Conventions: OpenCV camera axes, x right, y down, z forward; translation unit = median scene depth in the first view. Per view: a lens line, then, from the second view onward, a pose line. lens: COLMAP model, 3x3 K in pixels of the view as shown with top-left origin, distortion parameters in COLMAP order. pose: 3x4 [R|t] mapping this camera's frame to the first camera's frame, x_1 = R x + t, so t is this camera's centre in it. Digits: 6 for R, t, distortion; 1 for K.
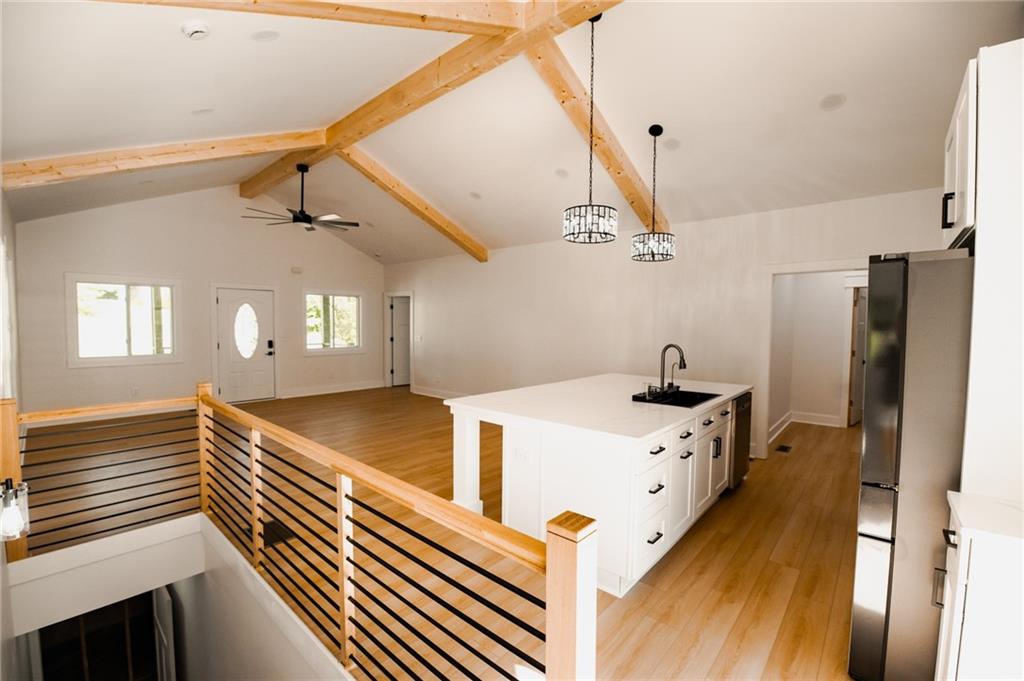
lens RADIAL K [[429.0, 0, 506.7], [0, 429.0, 339.2], [0, 0, 1]] dist [-0.023609, -0.000836]
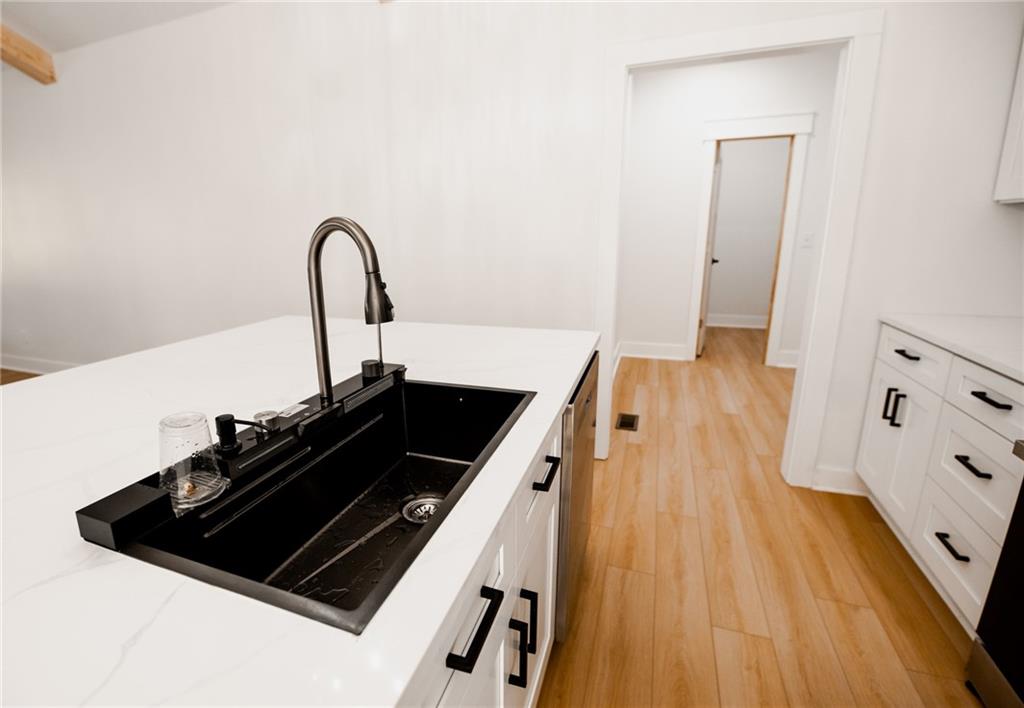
lens RADIAL K [[475.6, 0, 462.5], [0, 475.6, 353.1], [0, 0, 1]] dist [-0.024681, 0.000009]
pose [[0.940619, -0.113306, 0.319995, 0.259392], [0.044700, 0.975785, 0.214116, 0.022617], [-0.336507, -0.187098, 0.922907, 0.522411]]
